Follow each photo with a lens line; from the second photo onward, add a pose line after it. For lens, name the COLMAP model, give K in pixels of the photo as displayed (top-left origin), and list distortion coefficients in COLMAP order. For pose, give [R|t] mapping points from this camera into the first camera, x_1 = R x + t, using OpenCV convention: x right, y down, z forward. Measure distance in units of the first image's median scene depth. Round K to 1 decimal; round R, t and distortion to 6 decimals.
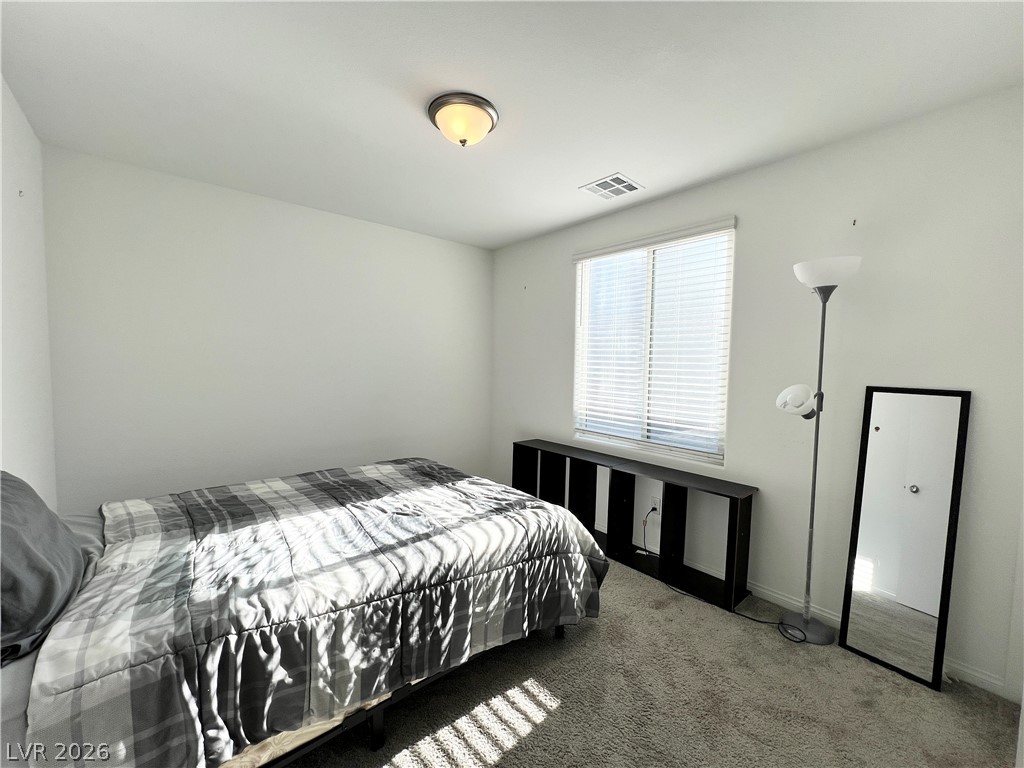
lens RADIAL K [[410.6, 0, 510.7], [0, 410.6, 387.0], [0, 0, 1]] dist [0.001843, 0.000009]
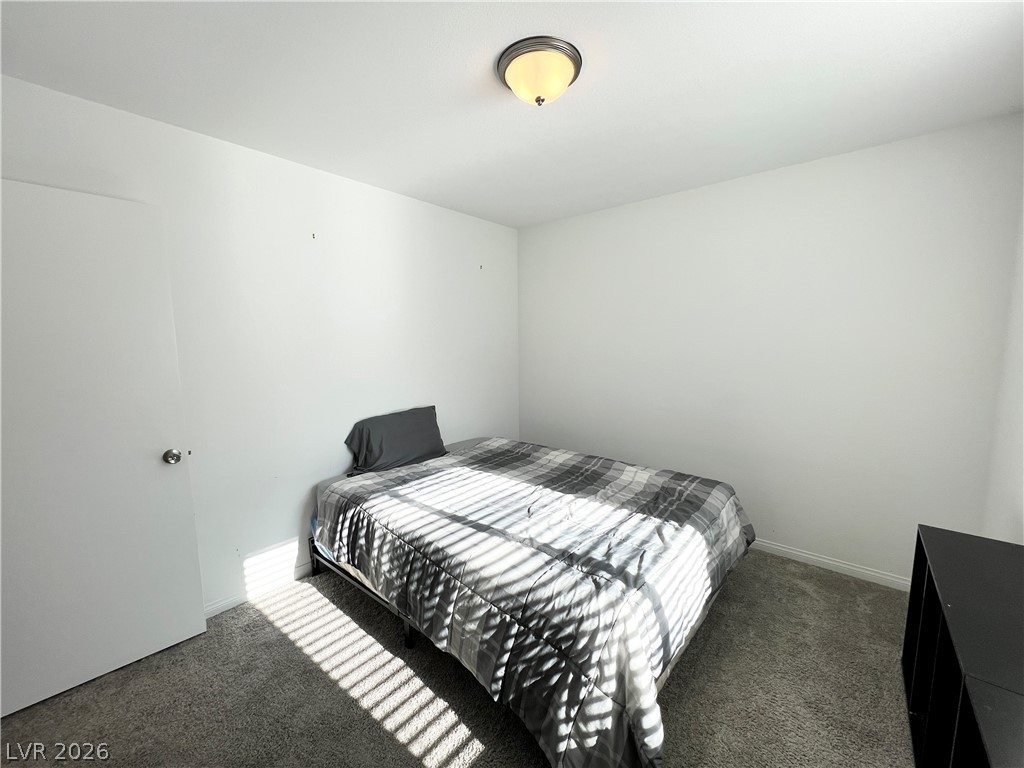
lens RADIAL K [[410.6, 0, 510.7], [0, 410.6, 387.0], [0, 0, 1]] dist [0.001843, 0.000009]
pose [[0.157498, 0.097266, -0.982718, 0.717586], [-0.049247, 0.994673, 0.090556, -0.087320], [0.986291, 0.034134, 0.161449, 0.791698]]
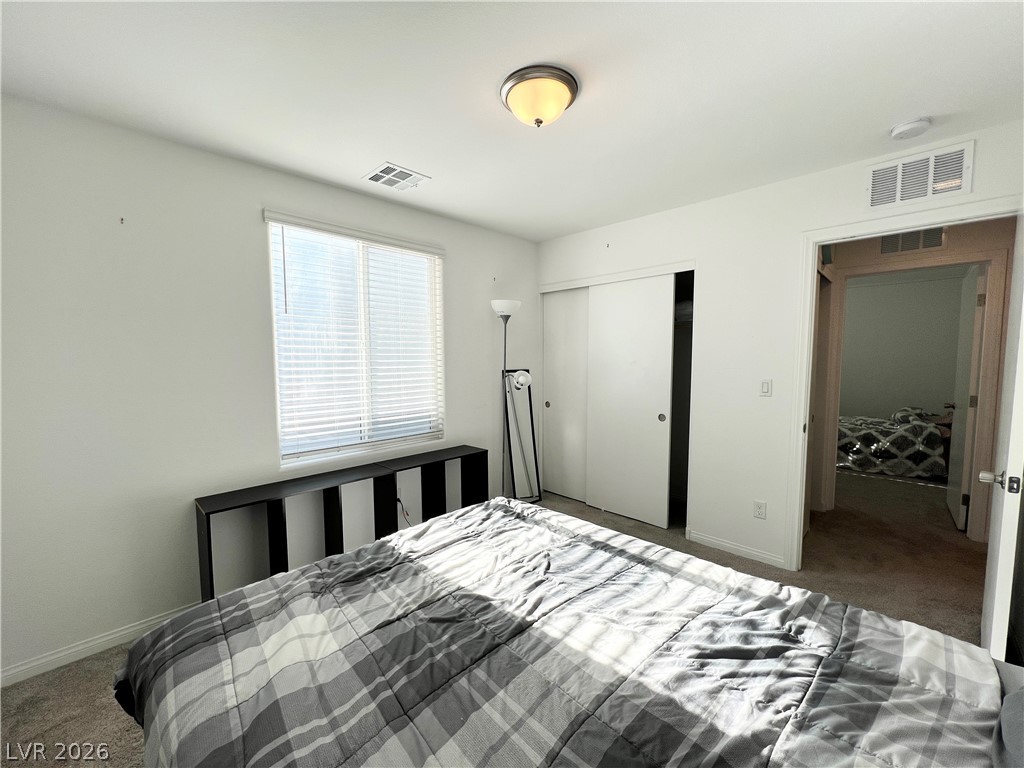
lens RADIAL K [[411.1, 0, 516.0], [0, 411.1, 385.3], [0, 0, 1]] dist [0.001118, 0.000108]
pose [[-0.088362, -0.084029, 0.992538, -1.011372], [0.069207, 0.993510, 0.090273, -0.100478], [-0.993681, 0.076667, -0.081973, 1.116815]]
